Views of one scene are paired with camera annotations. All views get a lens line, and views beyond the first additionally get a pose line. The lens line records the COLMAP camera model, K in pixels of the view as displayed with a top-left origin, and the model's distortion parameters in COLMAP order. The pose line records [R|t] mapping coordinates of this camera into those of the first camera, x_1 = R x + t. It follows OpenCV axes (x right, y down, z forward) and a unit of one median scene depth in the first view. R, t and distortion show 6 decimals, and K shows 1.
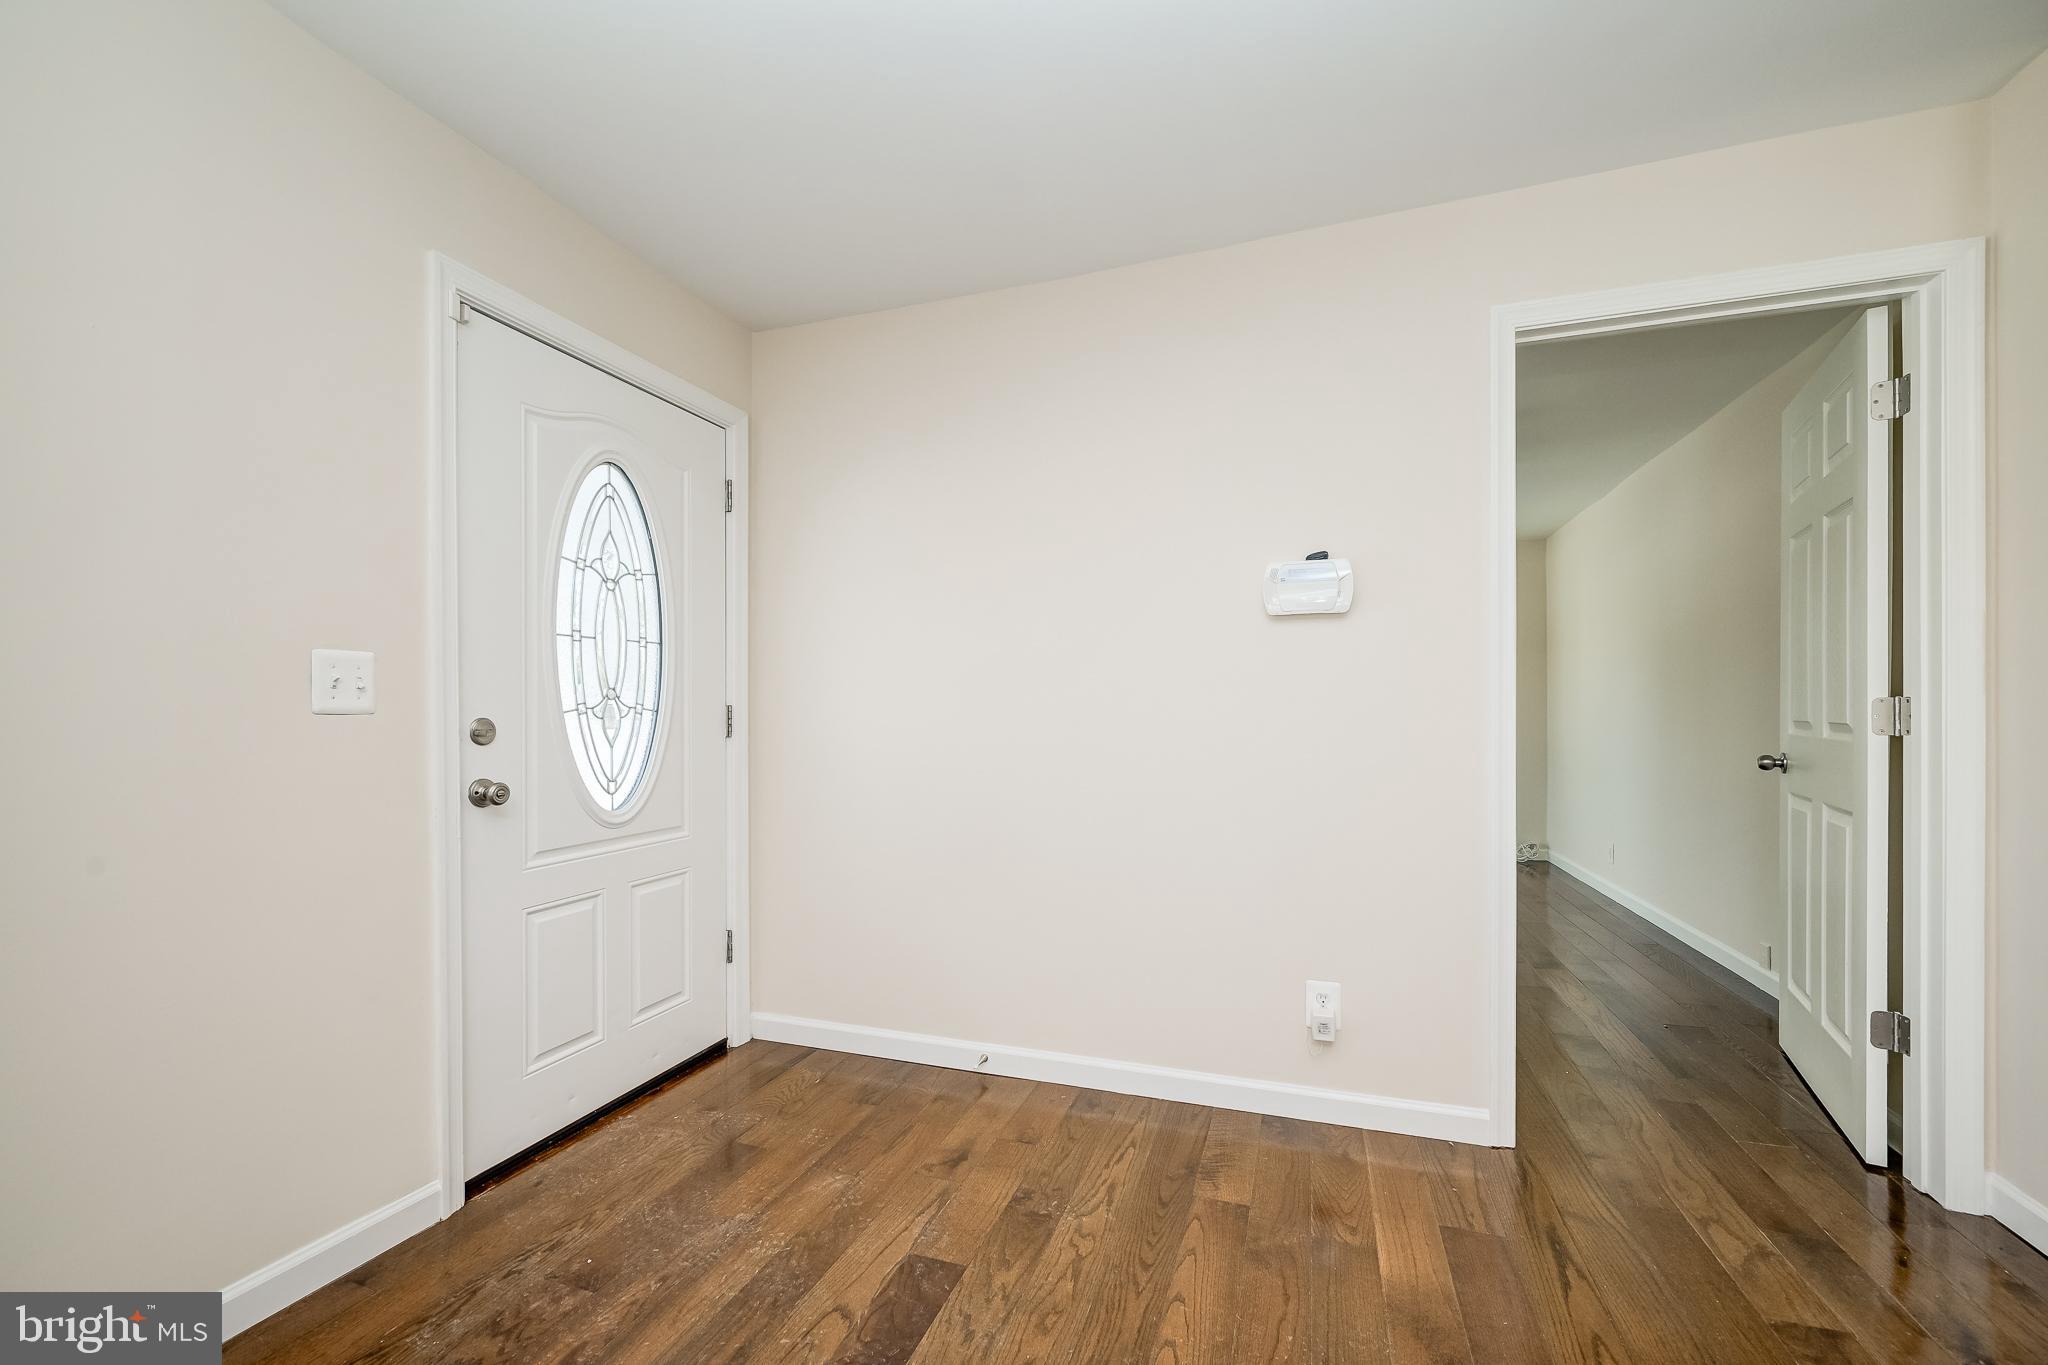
lens RADIAL K [[821.5, 0, 1023.0], [0, 821.5, 708.0], [0, 0, 1]] dist [-0.001217, -0.000154]
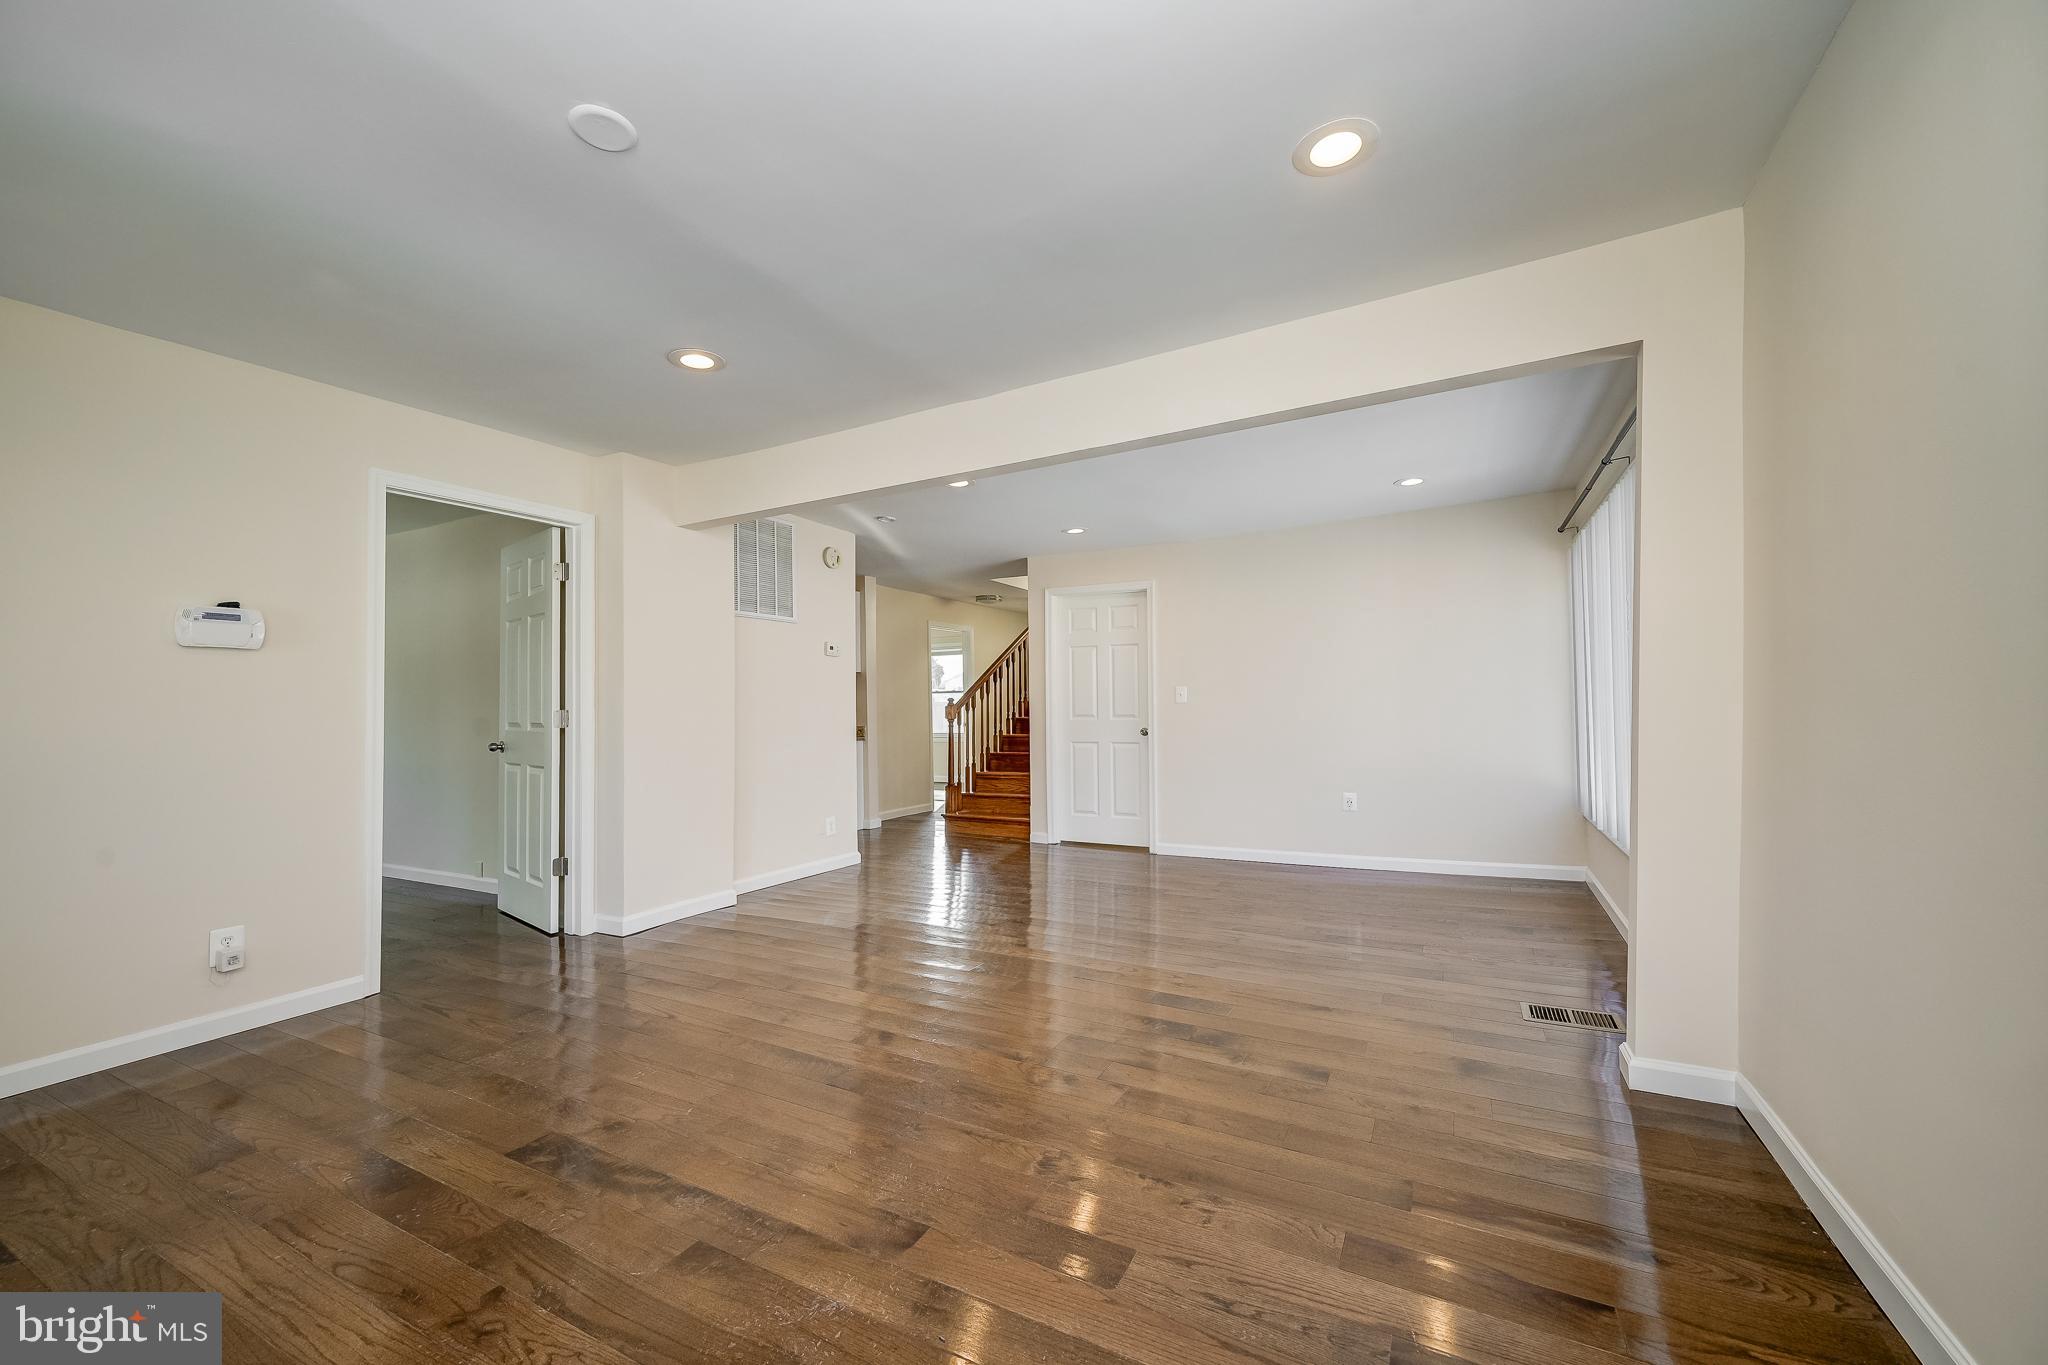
lens RADIAL K [[798.3, 0, 1027.4], [0, 798.3, 688.7], [0, 0, 1]] dist [0.011004, 0.000200]
pose [[0.168312, 0.022980, 0.985466, -0.783487], [0.011799, 0.999610, -0.025325, -0.001680], [-0.985663, 0.015890, 0.167976, -0.542221]]
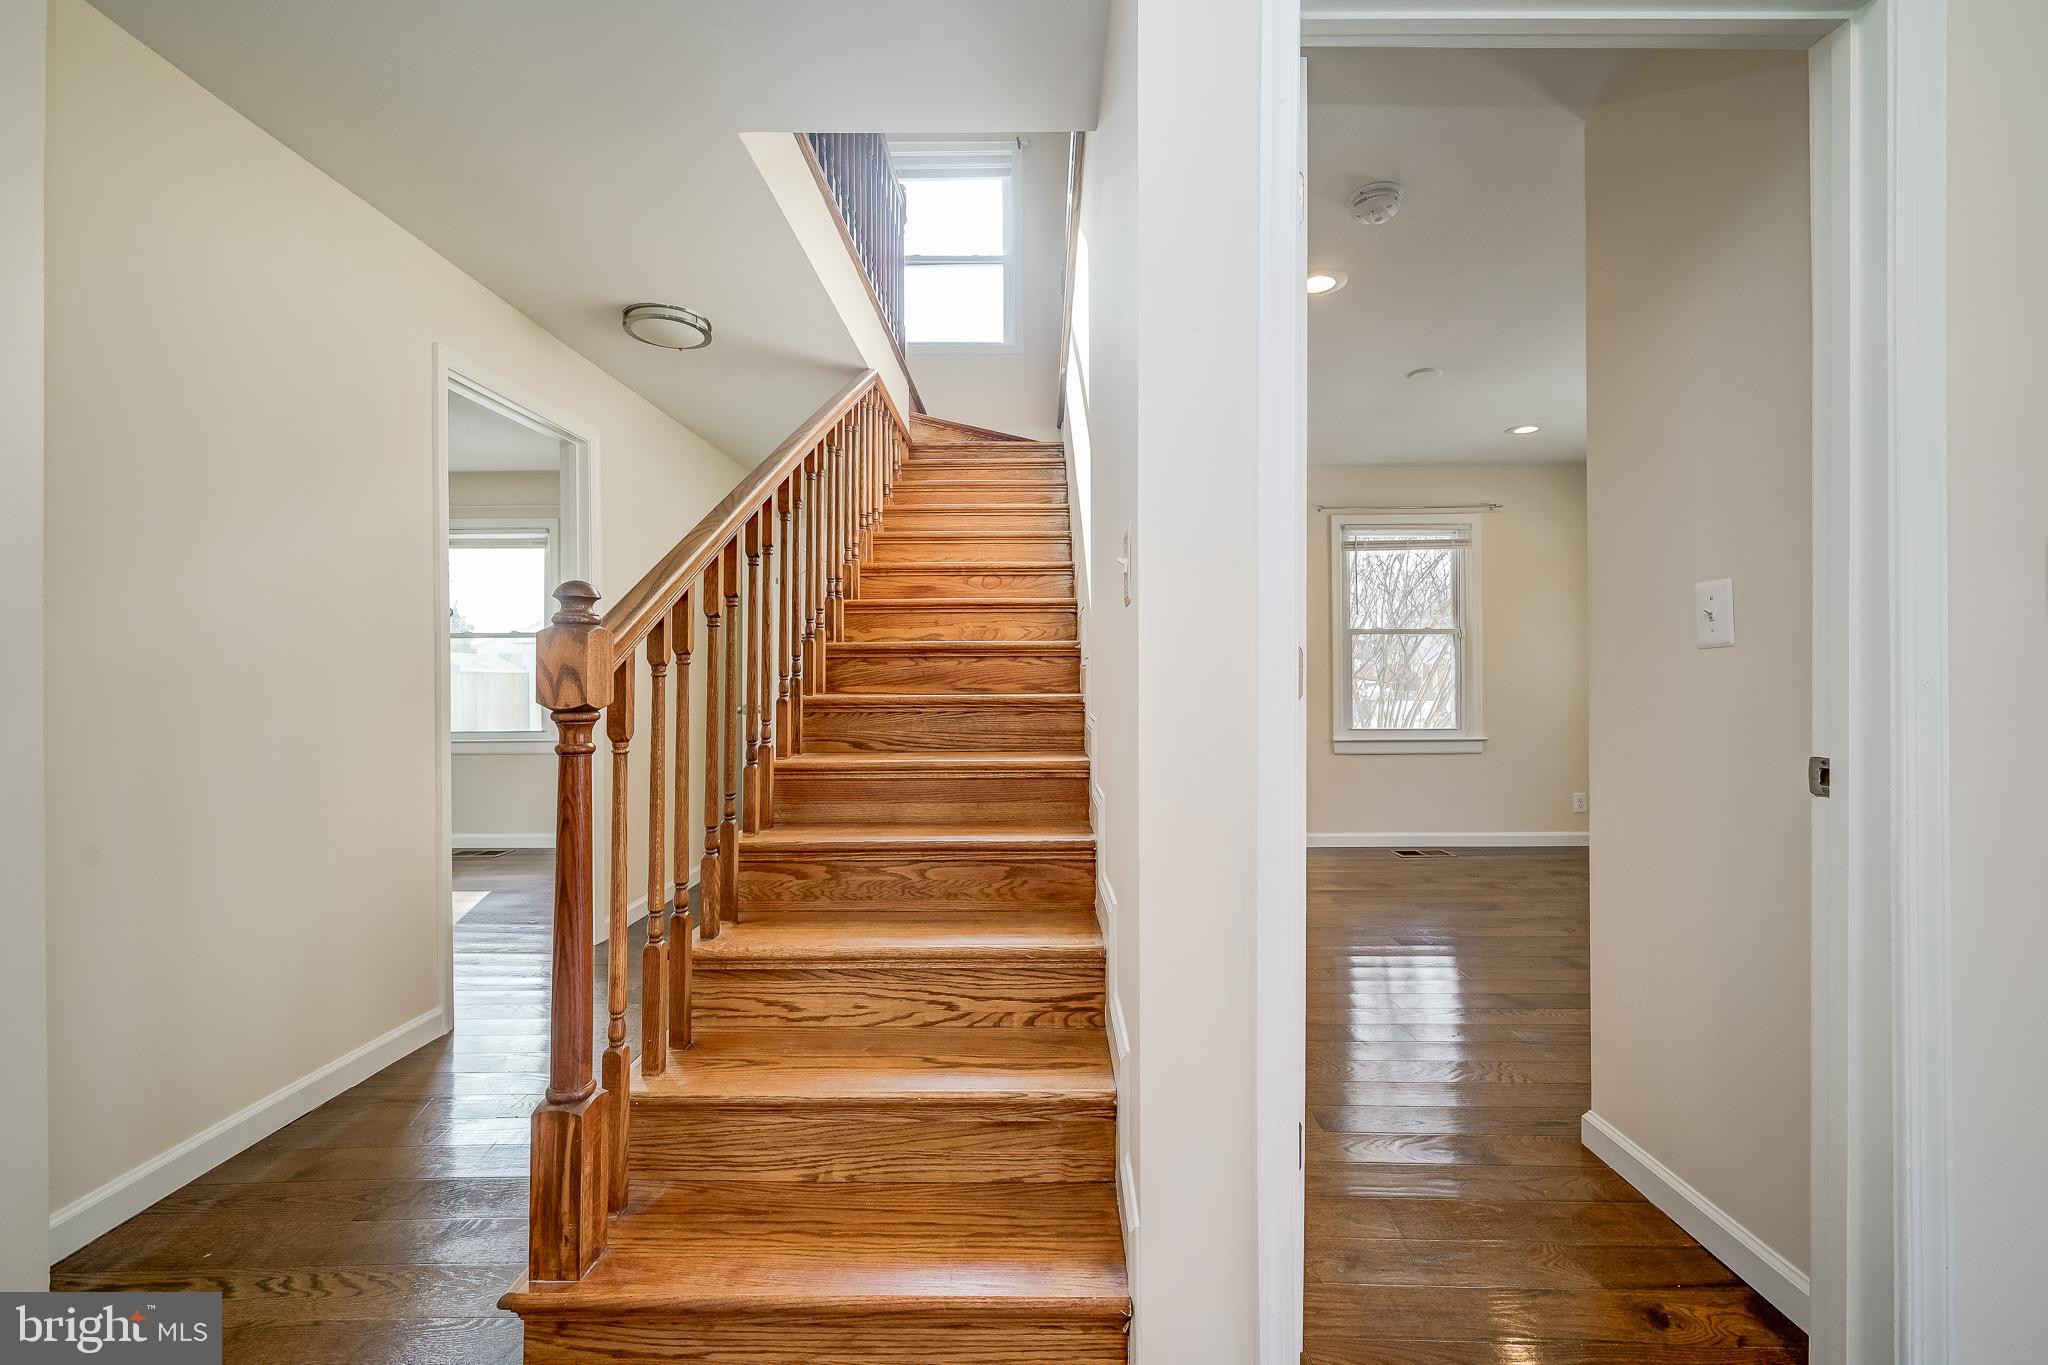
lens RADIAL K [[829.9, 0, 1024.0], [0, 829.9, 682.5], [0, 0, 1]] dist [-0.000085, 0.000002]
pose [[-0.298594, -0.001184, 0.954380, 2.030797], [0.004875, 0.999984, 0.002766, 0.019992], [-0.954368, 0.005479, -0.298583, 0.273402]]
